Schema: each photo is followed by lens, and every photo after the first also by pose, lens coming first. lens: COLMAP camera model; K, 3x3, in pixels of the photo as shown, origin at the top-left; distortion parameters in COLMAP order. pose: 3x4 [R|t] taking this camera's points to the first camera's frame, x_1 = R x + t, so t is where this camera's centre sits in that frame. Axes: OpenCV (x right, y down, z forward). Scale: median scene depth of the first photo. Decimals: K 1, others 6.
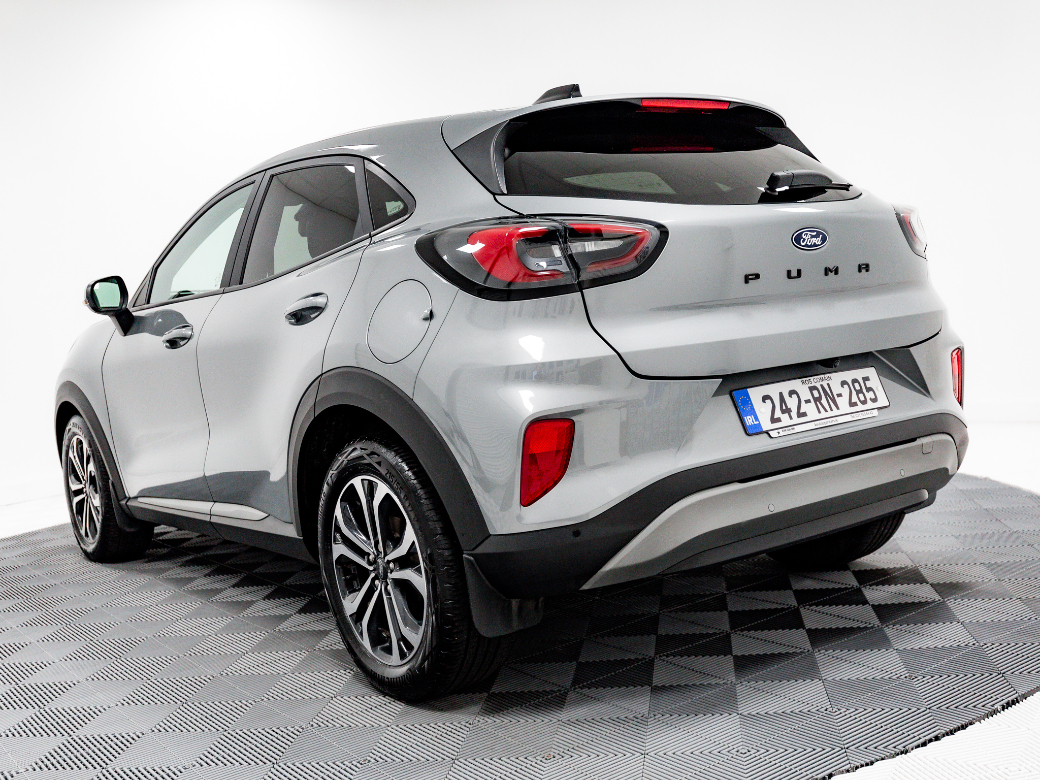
lens RADIAL K [[1108.5, 0, 520.0], [0, 1108.5, 390.0], [0, 0, 1]] dist [0.015375, -0.000563]
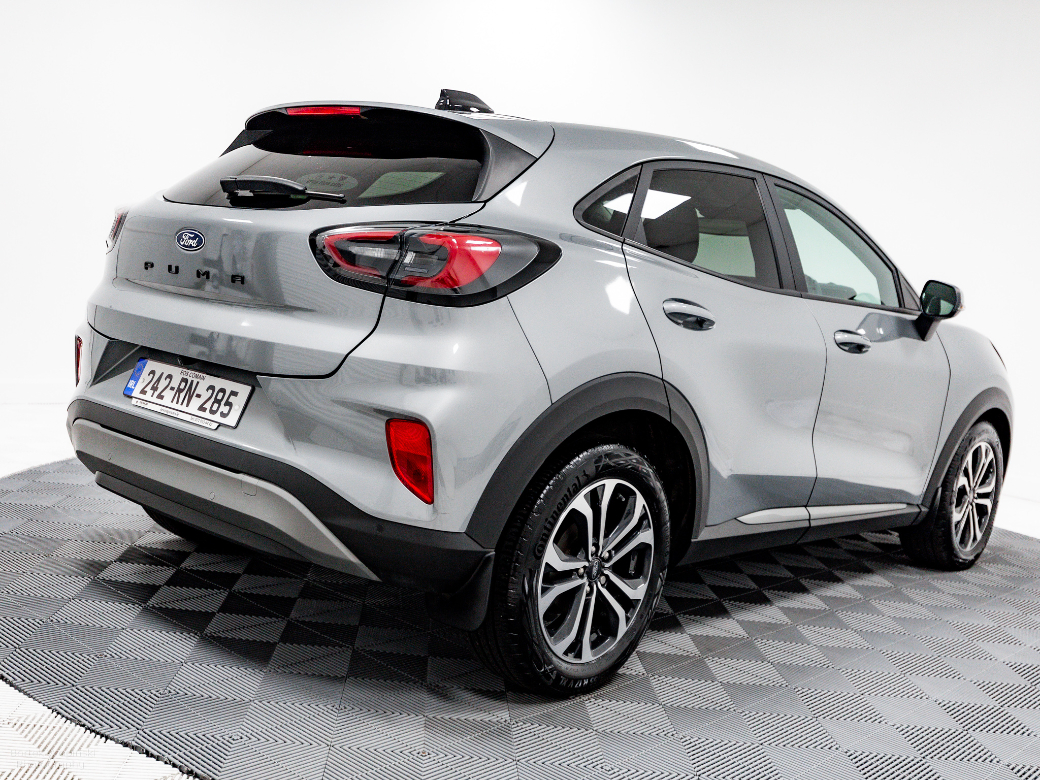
lens RADIAL K [[1108.5, 0, 520.0], [0, 1108.5, 390.0], [0, 0, 1]] dist [0.015375, -0.000563]
pose [[0.205235, 0.213869, -0.955060, 1.357510], [-0.208454, 0.962994, 0.170851, -0.243015], [0.956256, 0.164021, 0.242222, 1.059296]]
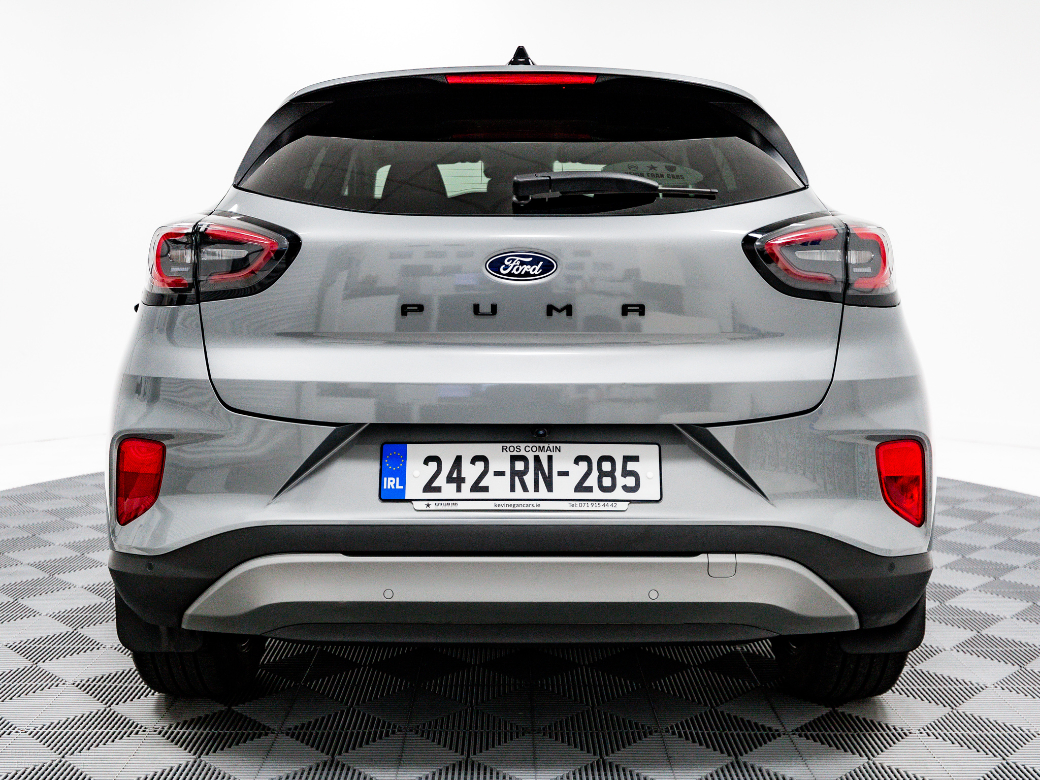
lens RADIAL K [[1108.5, 0, 520.0], [0, 1108.5, 390.0], [0, 0, 1]] dist [0.015375, -0.000563]
pose [[0.807342, 0.158778, -0.568320, 0.702335], [-0.121902, 0.987221, 0.102640, -0.129061], [0.577355, -0.013587, 0.816381, 0.372490]]
